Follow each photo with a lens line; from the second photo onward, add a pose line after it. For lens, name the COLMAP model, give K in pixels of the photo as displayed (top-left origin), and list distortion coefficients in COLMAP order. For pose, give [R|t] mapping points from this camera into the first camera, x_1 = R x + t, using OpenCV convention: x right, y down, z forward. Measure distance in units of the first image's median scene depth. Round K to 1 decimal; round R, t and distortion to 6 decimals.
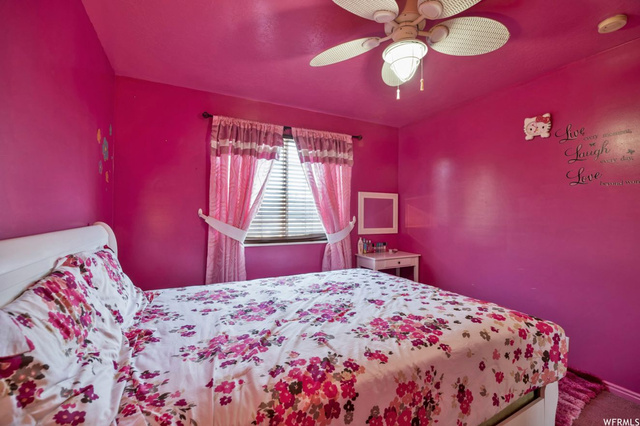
lens RADIAL K [[284.7, 0, 319.6], [0, 284.7, 210.4], [0, 0, 1]] dist [-0.013237, -0.000356]
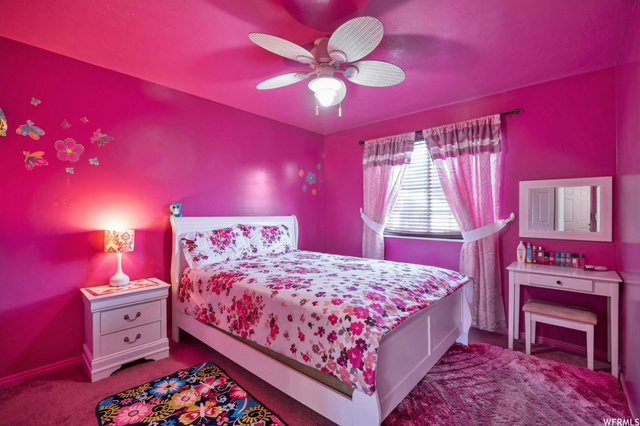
lens RADIAL K [[284.7, 0, 322.4], [0, 284.7, 214.8], [0, 0, 1]] dist [-0.013237, -0.000356]
pose [[0.350459, 0.002678, -0.936574, 0.843470], [0.008669, 0.999944, 0.006103, 0.019181], [0.936538, -0.010258, 0.350416, 0.293961]]
